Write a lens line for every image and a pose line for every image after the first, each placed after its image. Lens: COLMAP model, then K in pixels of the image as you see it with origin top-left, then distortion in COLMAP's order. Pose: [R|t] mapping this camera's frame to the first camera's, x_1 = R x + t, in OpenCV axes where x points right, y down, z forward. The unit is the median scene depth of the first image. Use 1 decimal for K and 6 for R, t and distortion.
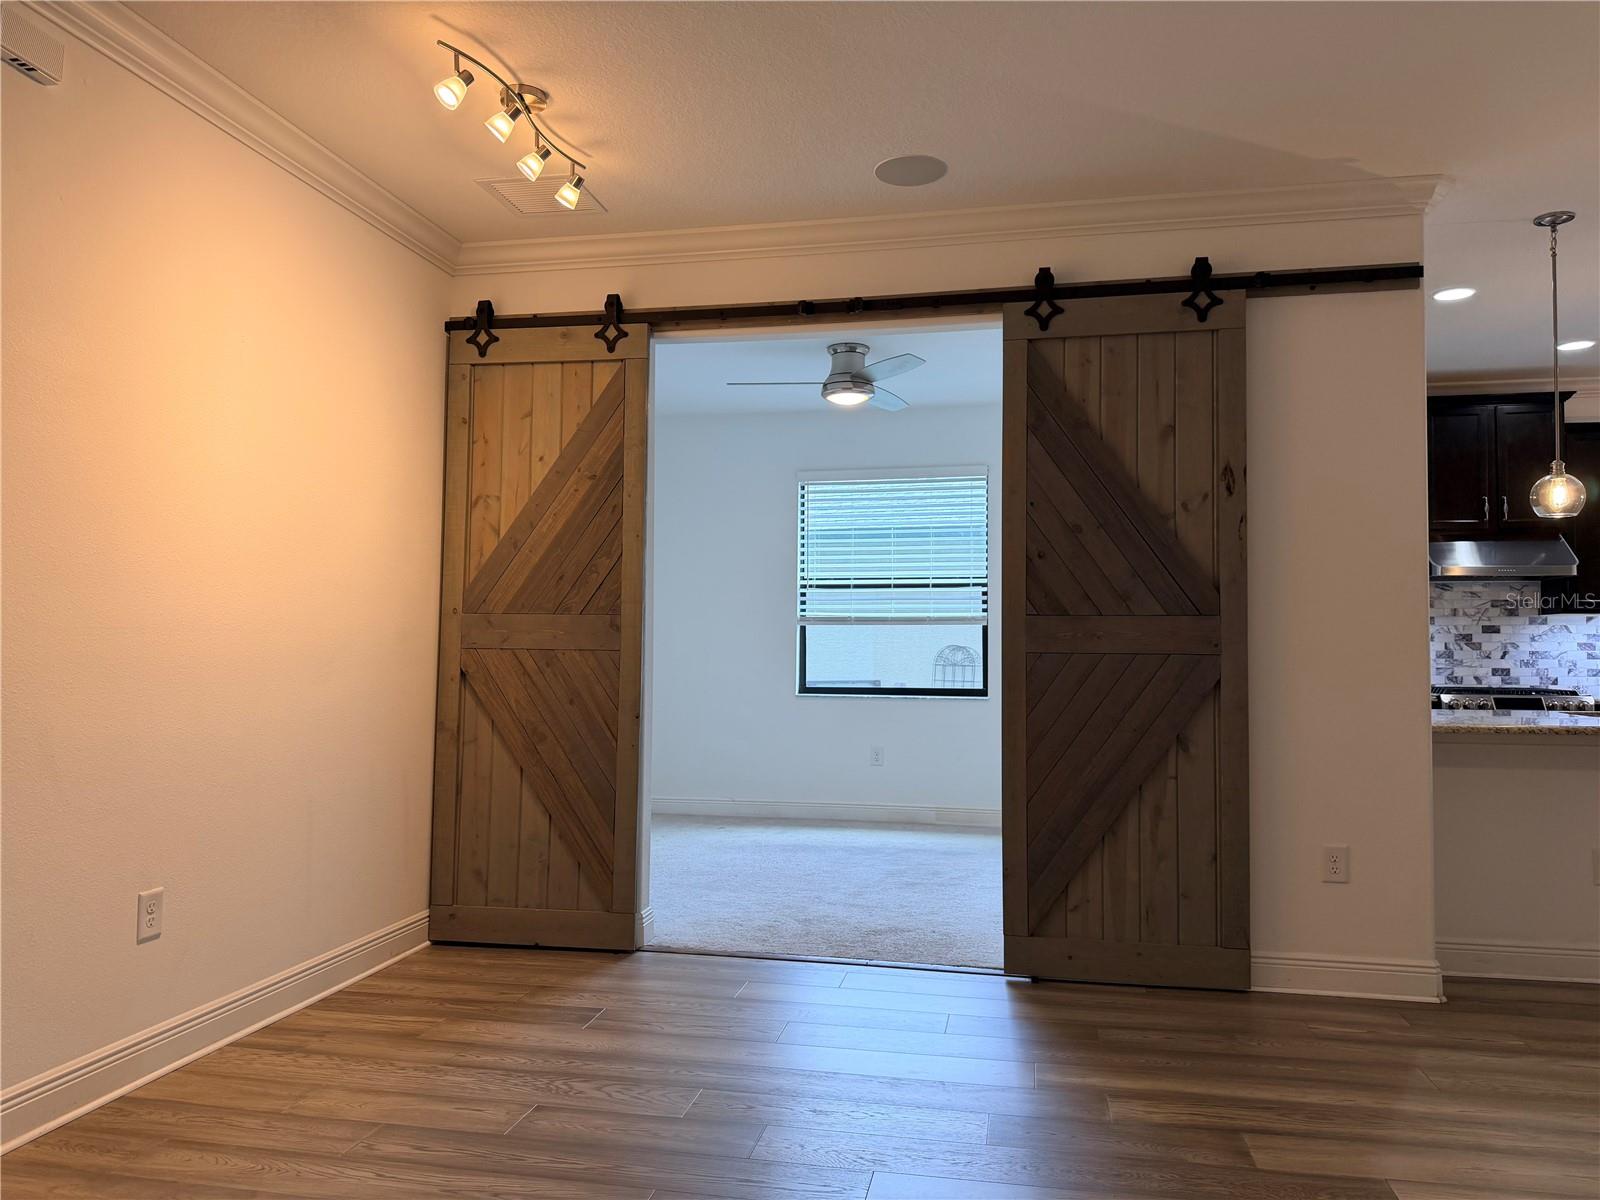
lens RADIAL K [[1124.3, 0, 786.1], [0, 1124.3, 601.7], [0, 0, 1]] dist [0.065969, -0.095554]
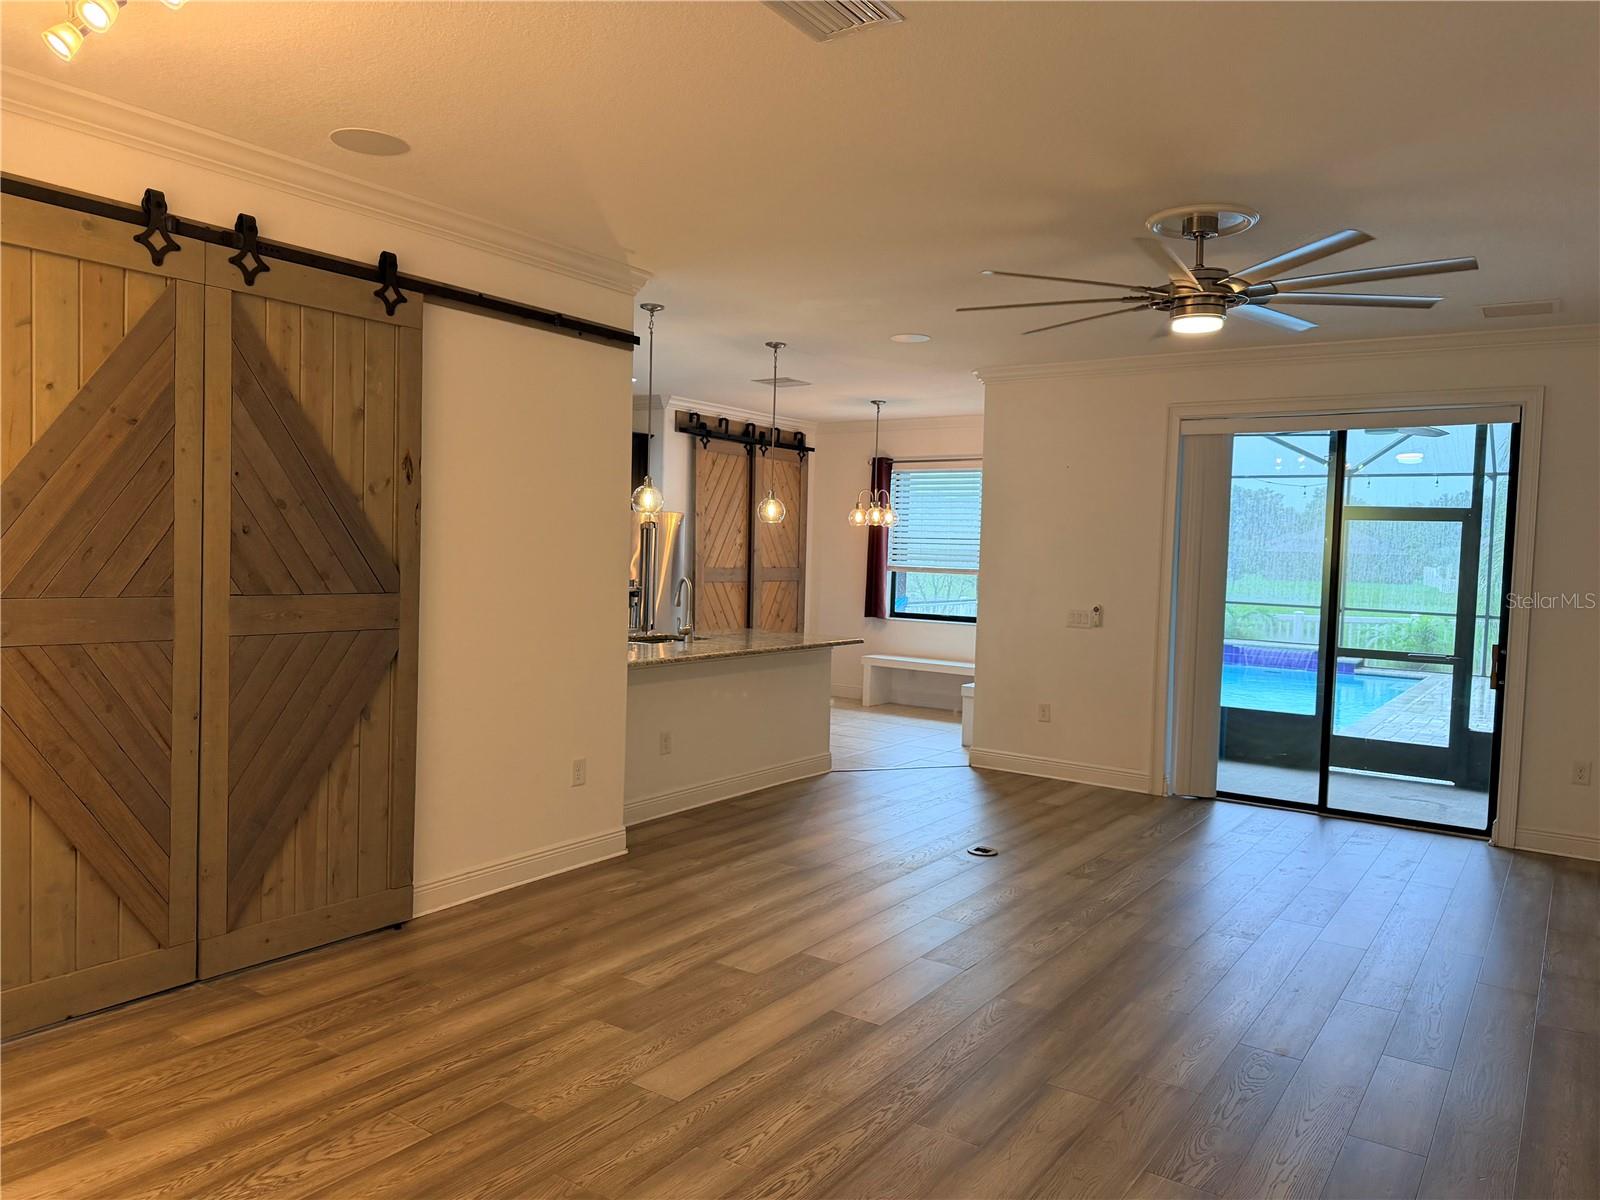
lens RADIAL K [[1124.3, 0, 792.2], [0, 1124.3, 608.5], [0, 0, 1]] dist [0.065969, -0.095554]
pose [[0.393607, -0.042492, 0.918296, -0.561581], [-0.065117, 0.995133, 0.073959, -0.069297], [-0.916970, -0.088908, 0.388924, 0.226506]]
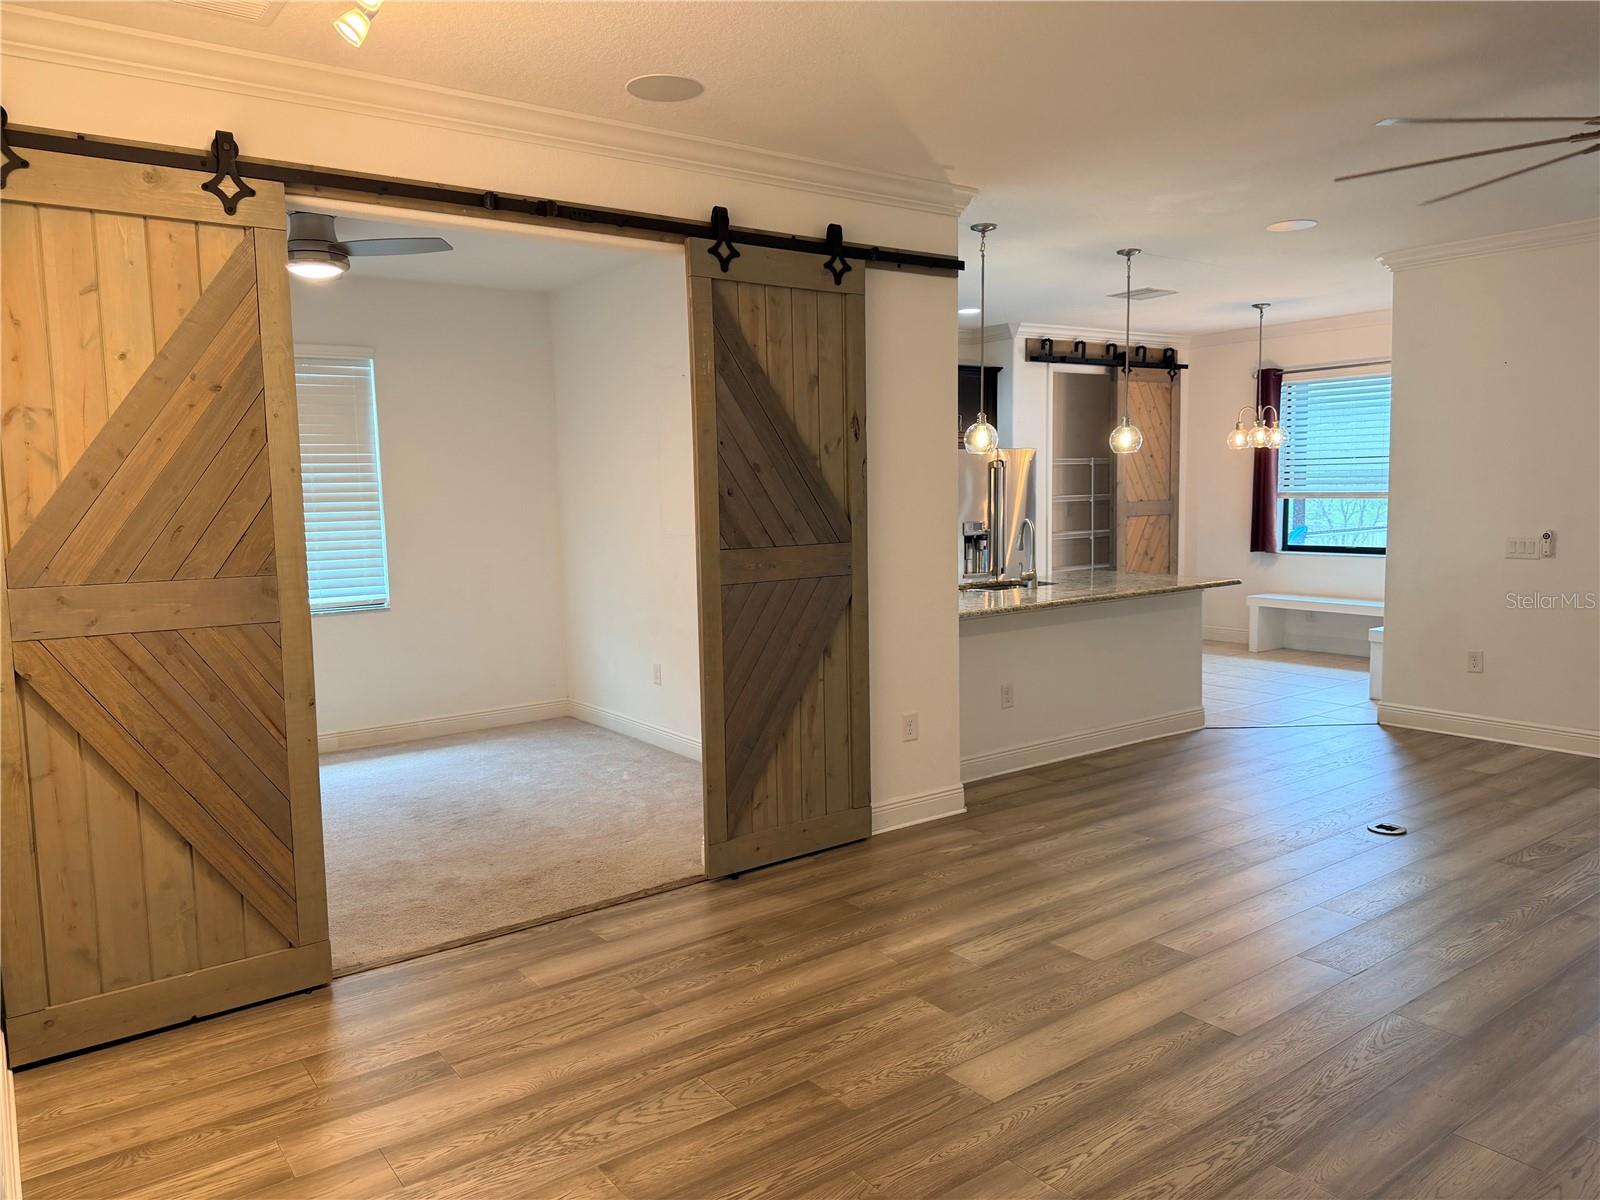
lens RADIAL K [[1124.3, 0, 794.7], [0, 1124.3, 611.5], [0, 0, 1]] dist [0.065969, -0.095554]
pose [[0.667884, -0.103085, 0.737092, -0.477271], [-0.004789, 0.989746, 0.142759, -0.074671], [-0.744250, -0.098876, 0.660542, 0.224502]]
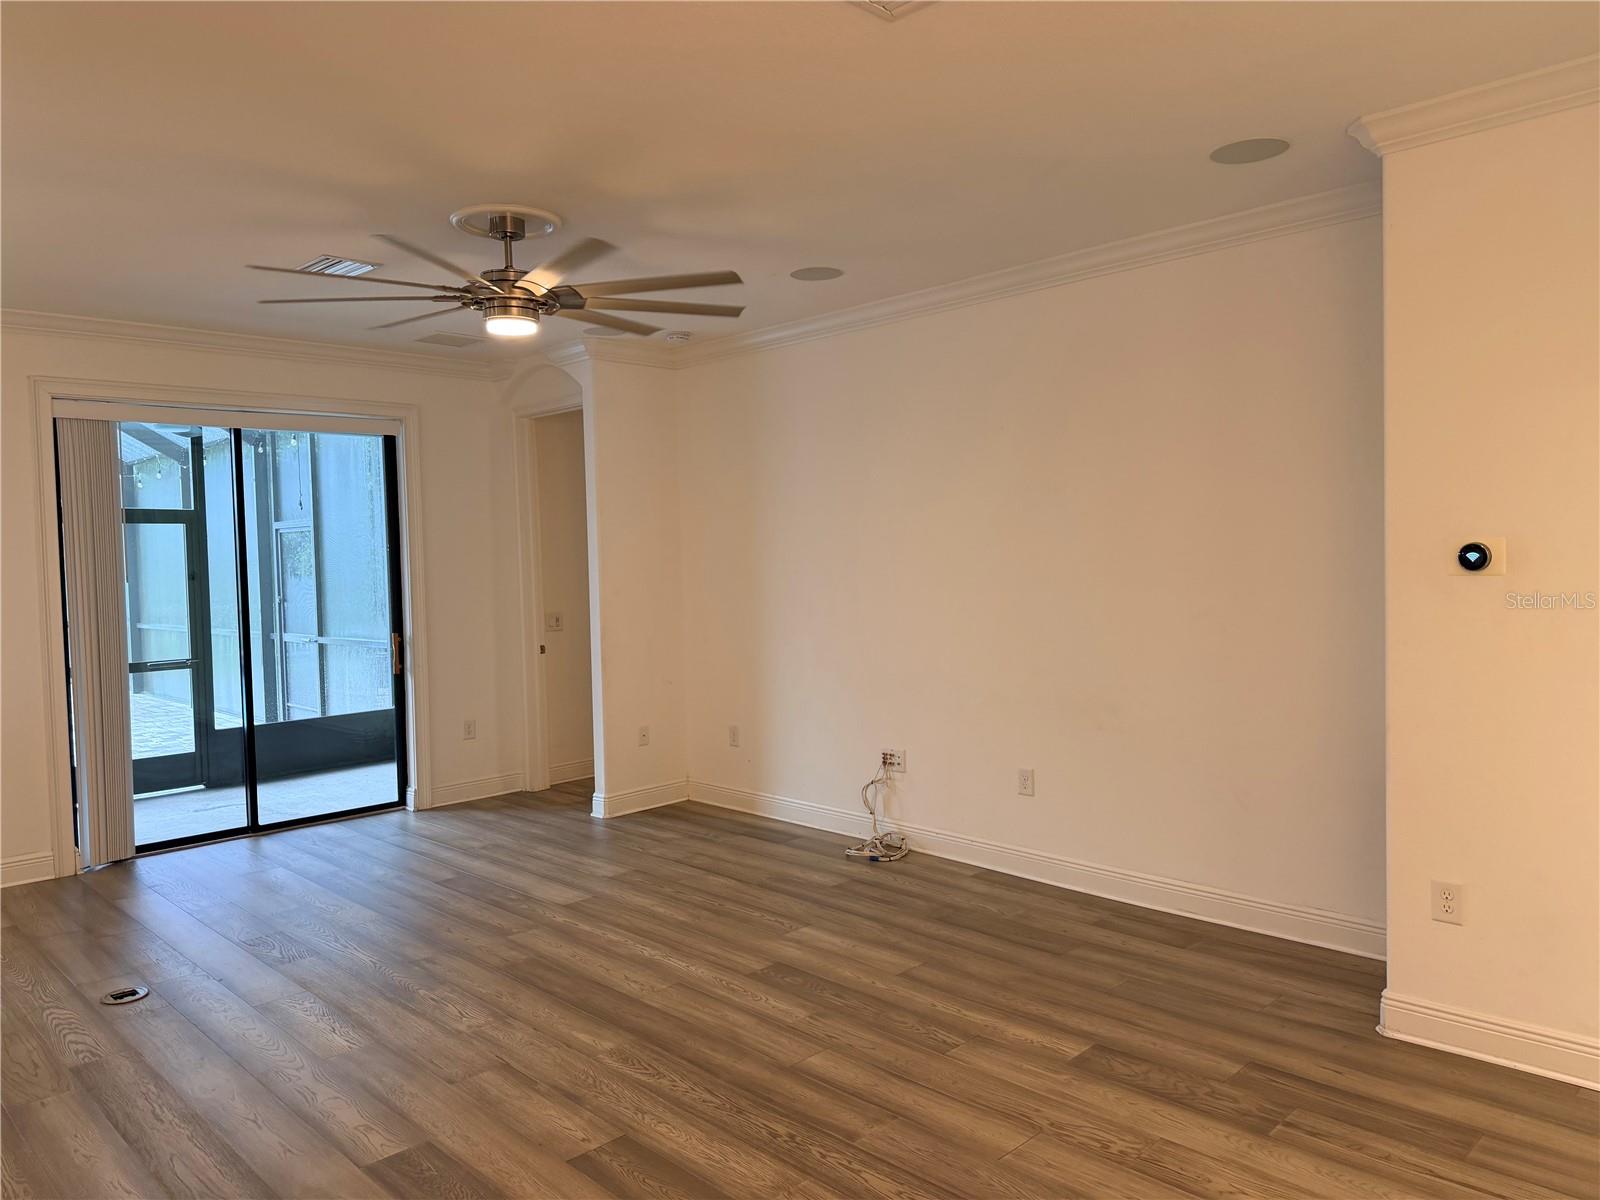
lens RADIAL K [[1124.3, 0, 796.1], [0, 1124.3, 603.5], [0, 0, 1]] dist [0.065969, -0.095554]
pose [[-0.830370, -0.009719, 0.557128, -0.260556], [-0.003044, 0.999912, 0.012906, -0.041049], [-0.557205, 0.009021, -0.830326, 0.964893]]
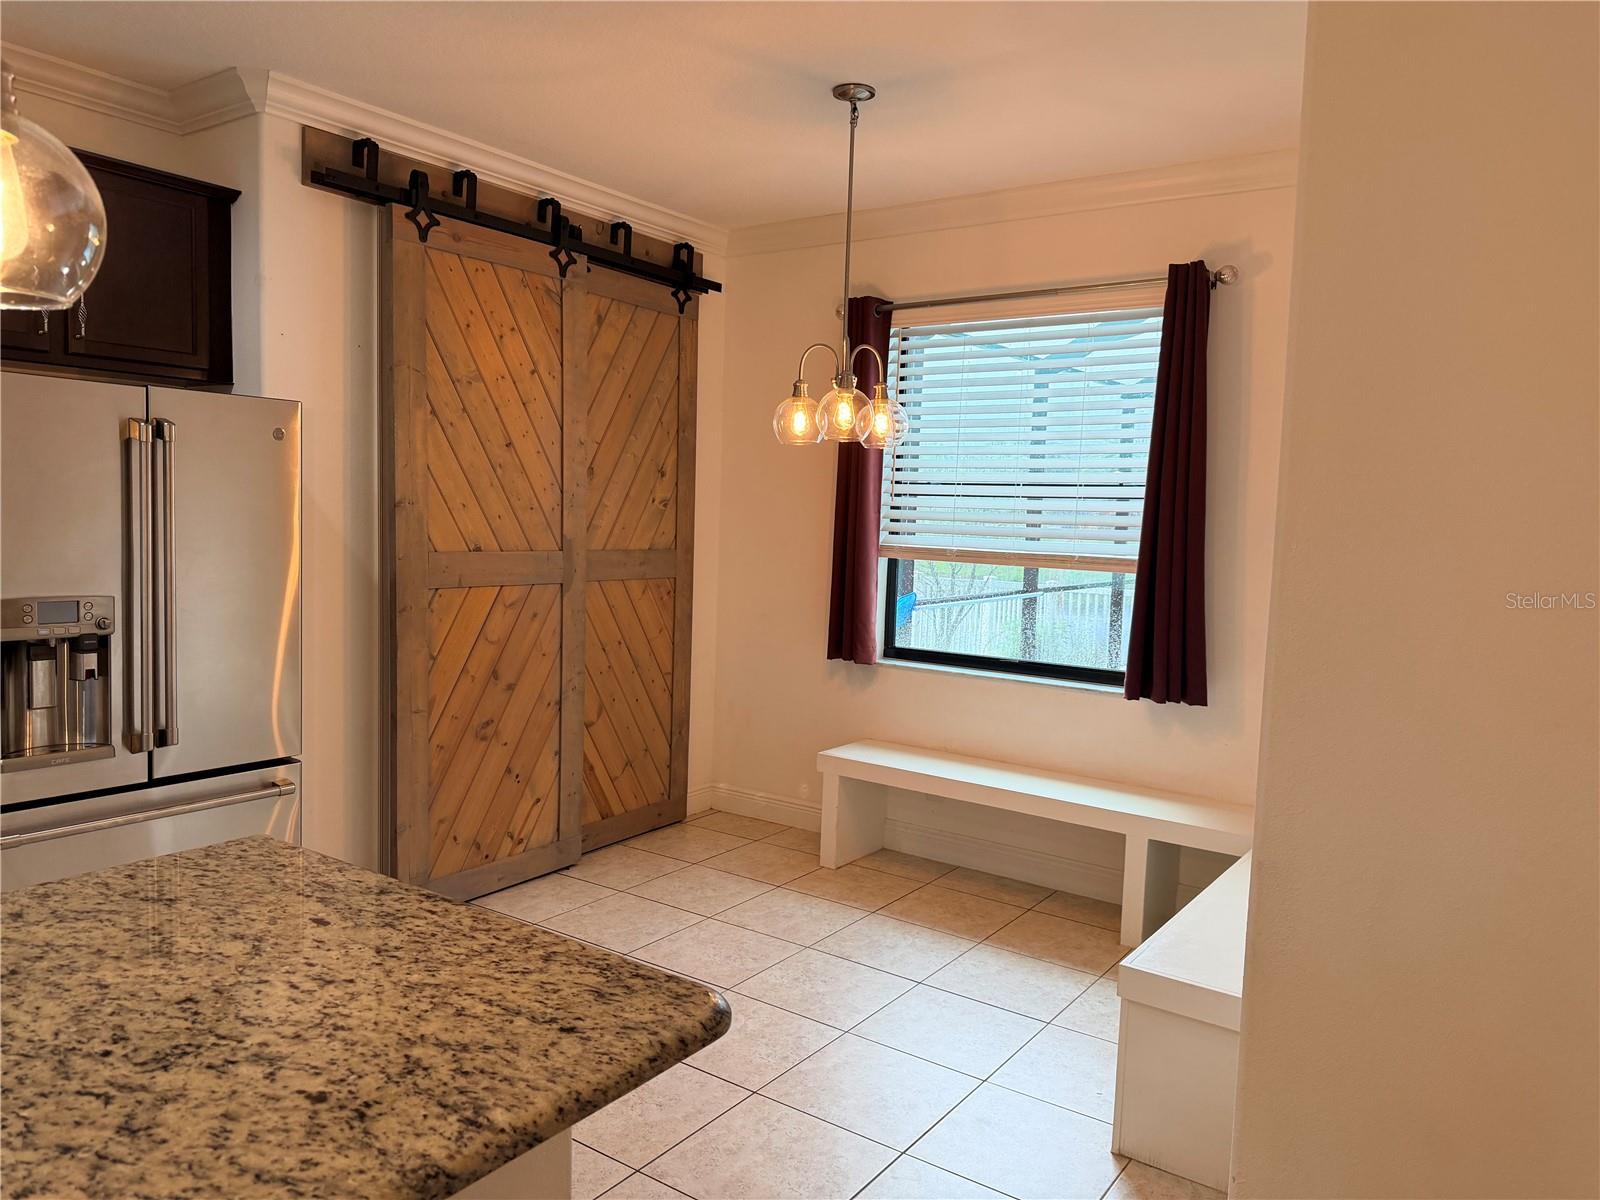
lens RADIAL K [[1124.3, 0, 803.2], [0, 1124.3, 607.1], [0, 0, 1]] dist [0.065969, -0.095554]
pose [[0.381785, -0.072763, 0.921383, 0.754022], [-0.071645, 0.991567, 0.107992, -0.047599], [-0.921470, -0.107243, 0.373352, 0.657214]]
